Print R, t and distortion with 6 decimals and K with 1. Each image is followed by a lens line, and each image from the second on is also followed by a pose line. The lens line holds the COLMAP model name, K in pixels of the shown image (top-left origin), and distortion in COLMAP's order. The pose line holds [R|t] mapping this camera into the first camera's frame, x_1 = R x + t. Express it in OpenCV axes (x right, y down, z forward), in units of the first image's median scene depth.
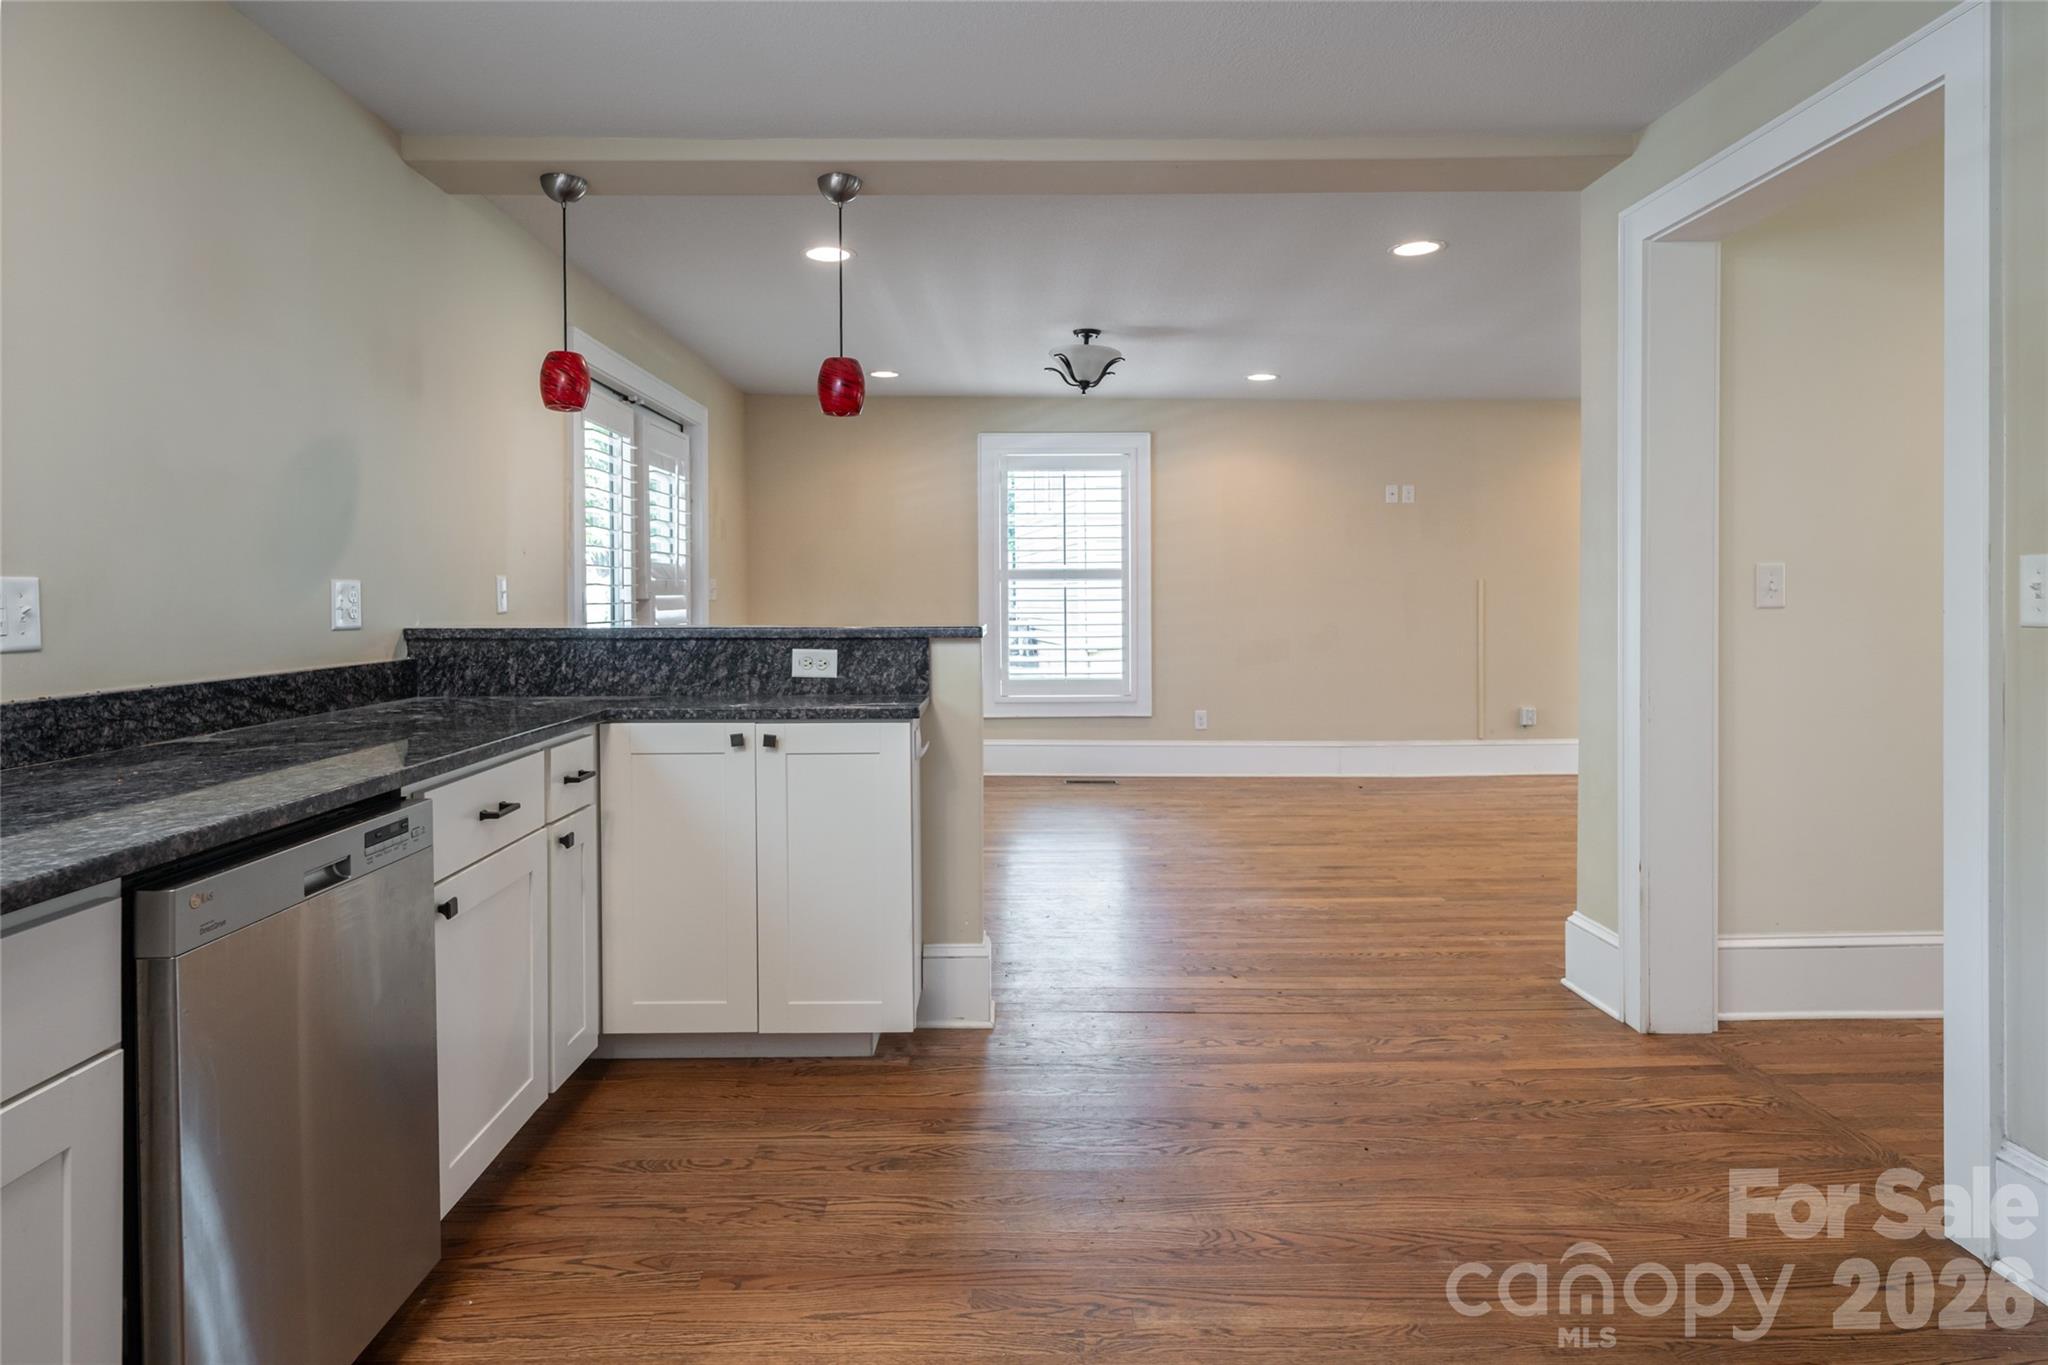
lens RADIAL K [[1195.4, 0, 1039.8], [0, 1195.4, 601.6], [0, 0, 1]] dist [0.001131, 0.002678]
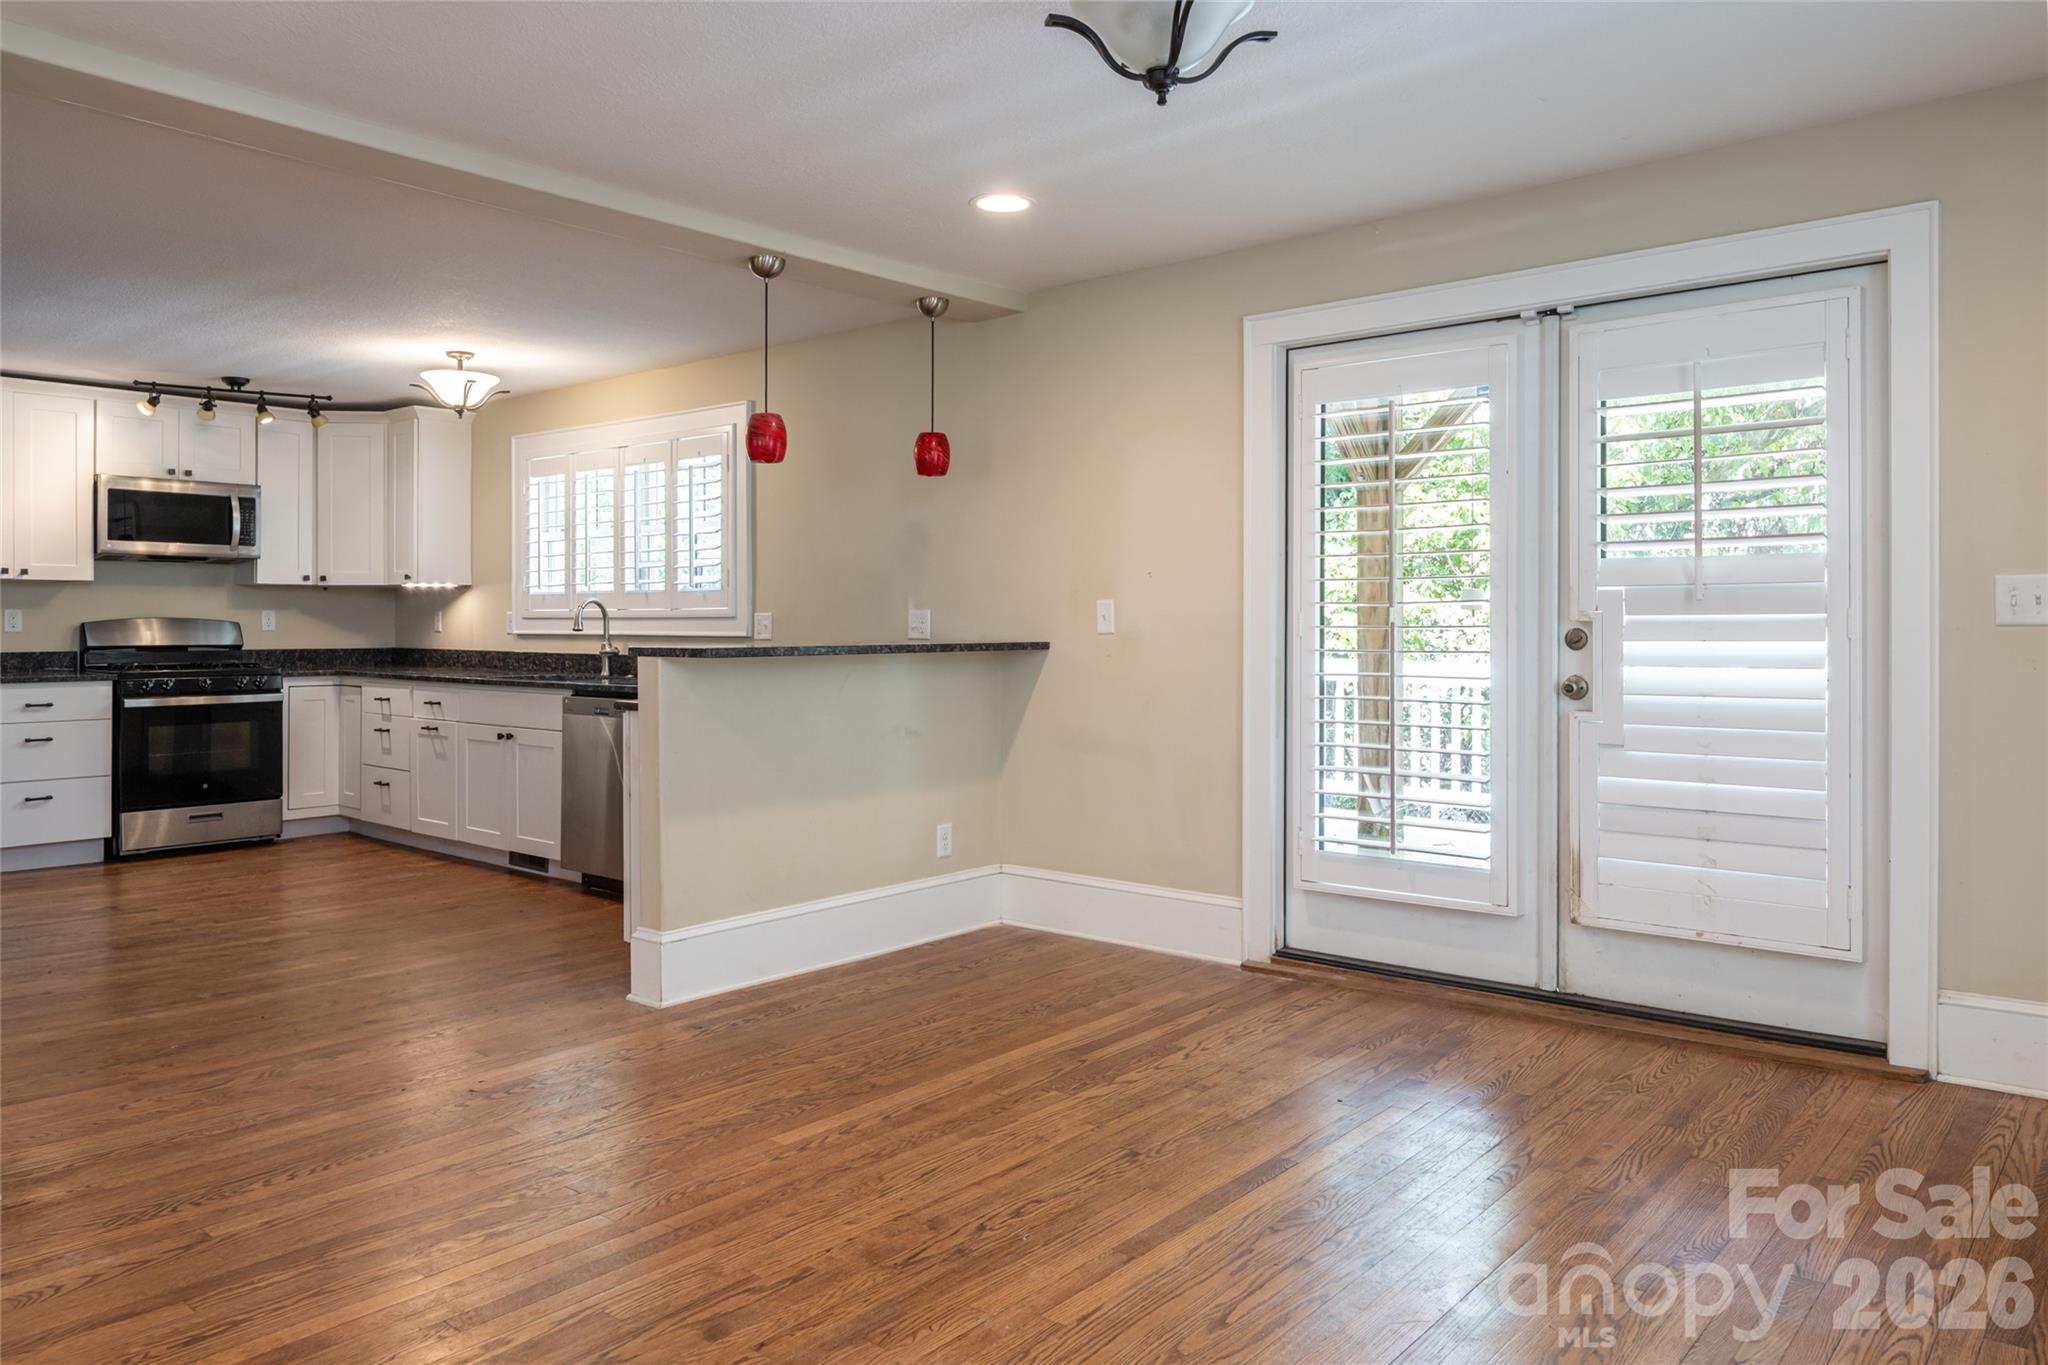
lens RADIAL K [[1417.9, 0, 1008.7], [0, 1417.9, 618.0], [0, 0, 1]] dist [-0.001634, 0.005639]
pose [[-0.673365, 0.002560, -0.739305, 0.730477], [0.000721, 0.999996, 0.002806, -0.010775], [0.739309, 0.001357, -0.673364, 2.214522]]
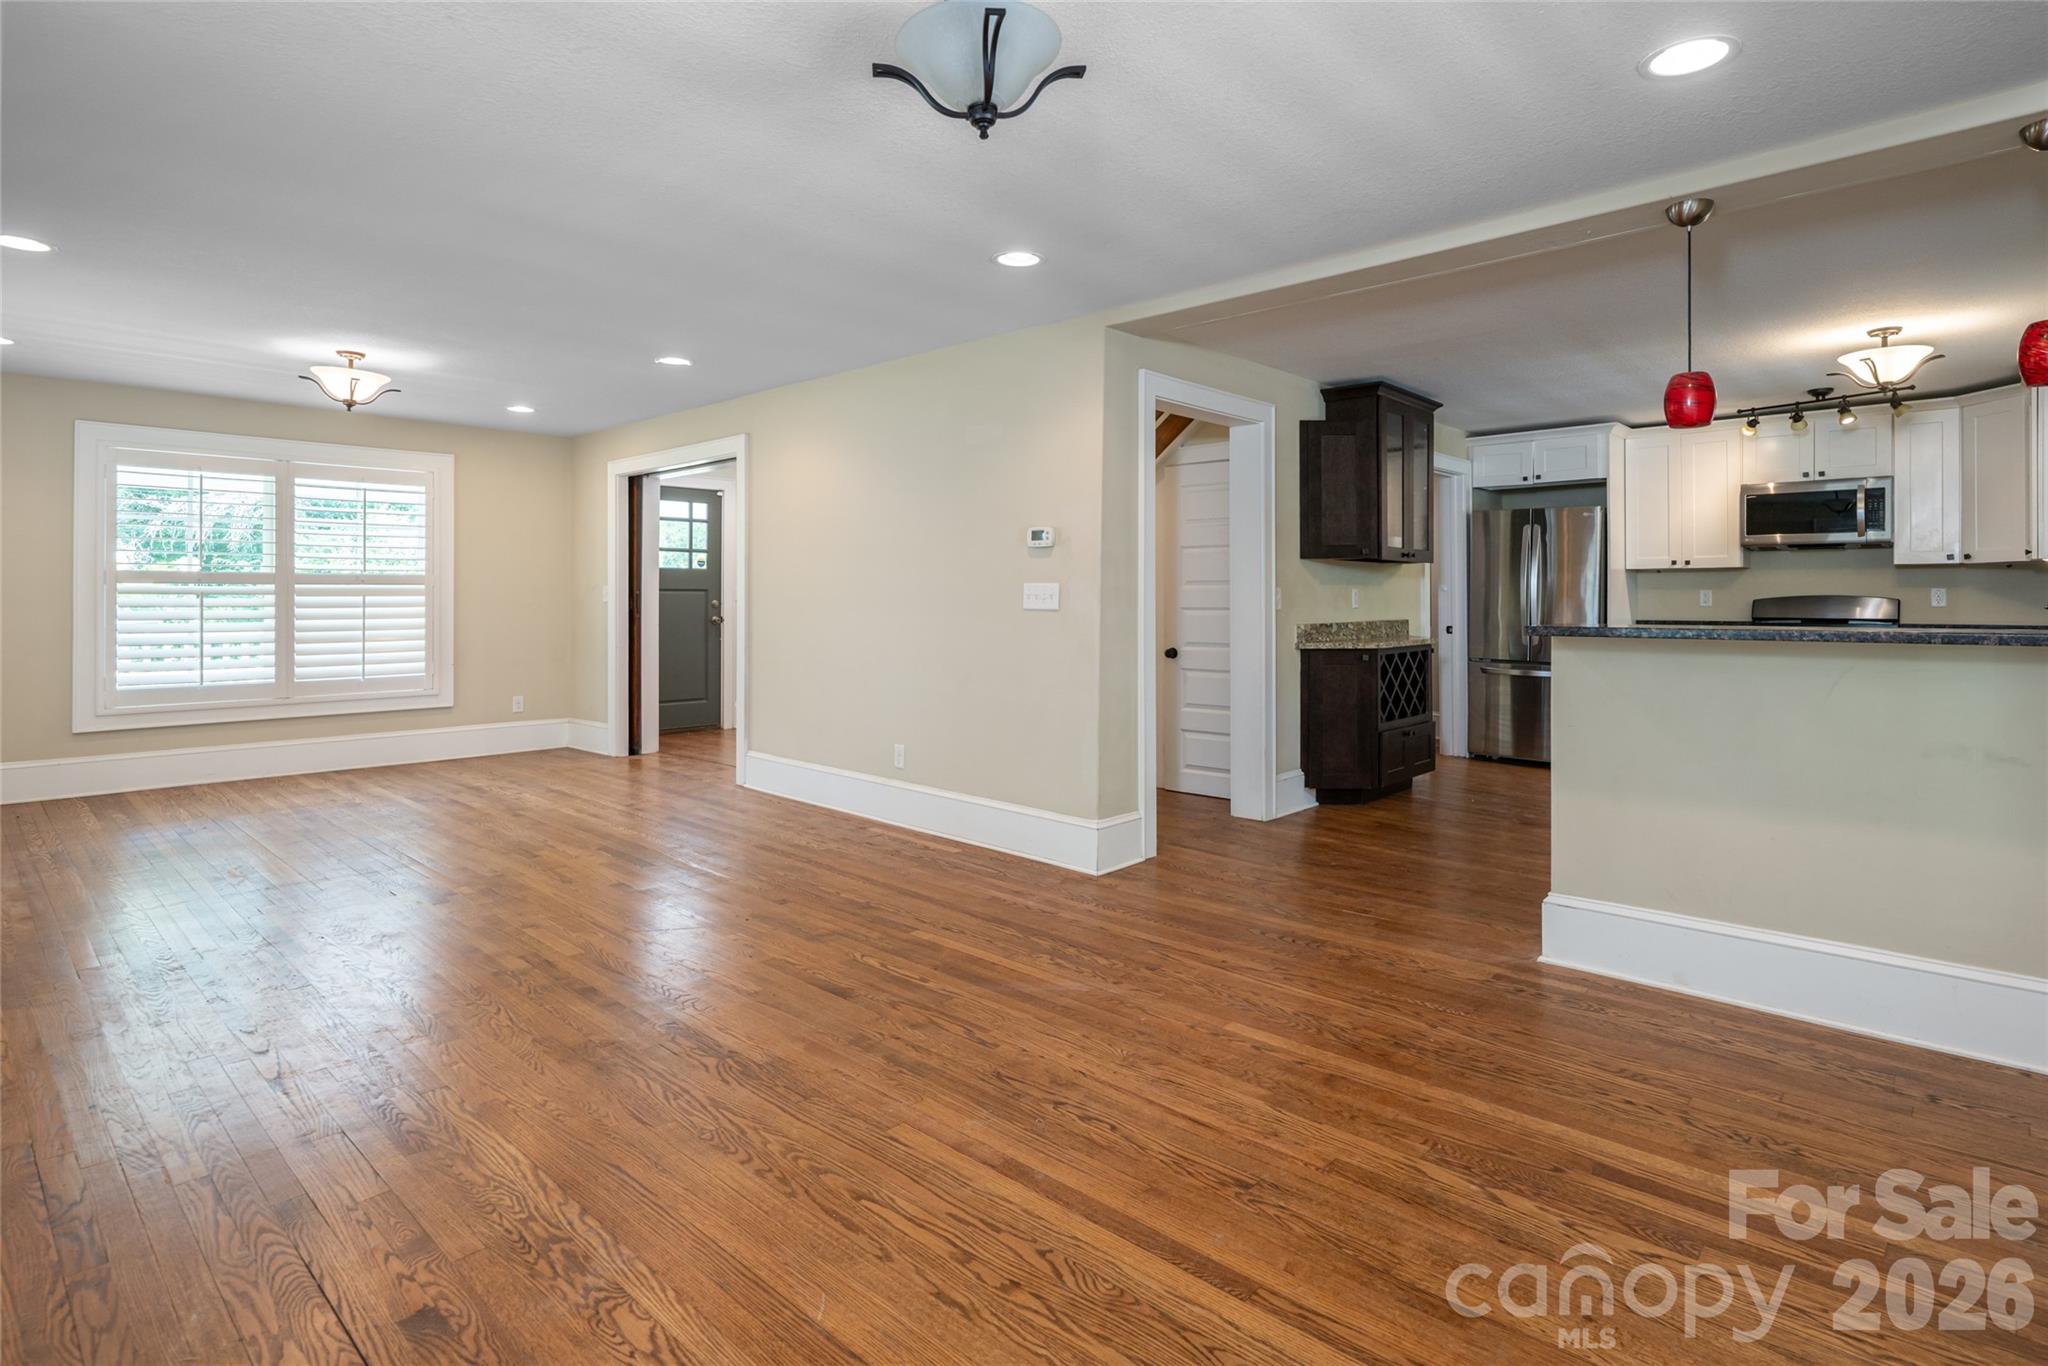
lens RADIAL K [[1042.8, 0, 1041.4], [0, 1042.8, 584.9], [0, 0, 1]] dist [0.014953, -0.002406]
pose [[-0.715980, 0.013880, 0.697983, -0.430657], [0.007147, 0.999896, -0.012552, -0.010848], [-0.698084, -0.003998, -0.716005, 2.186700]]
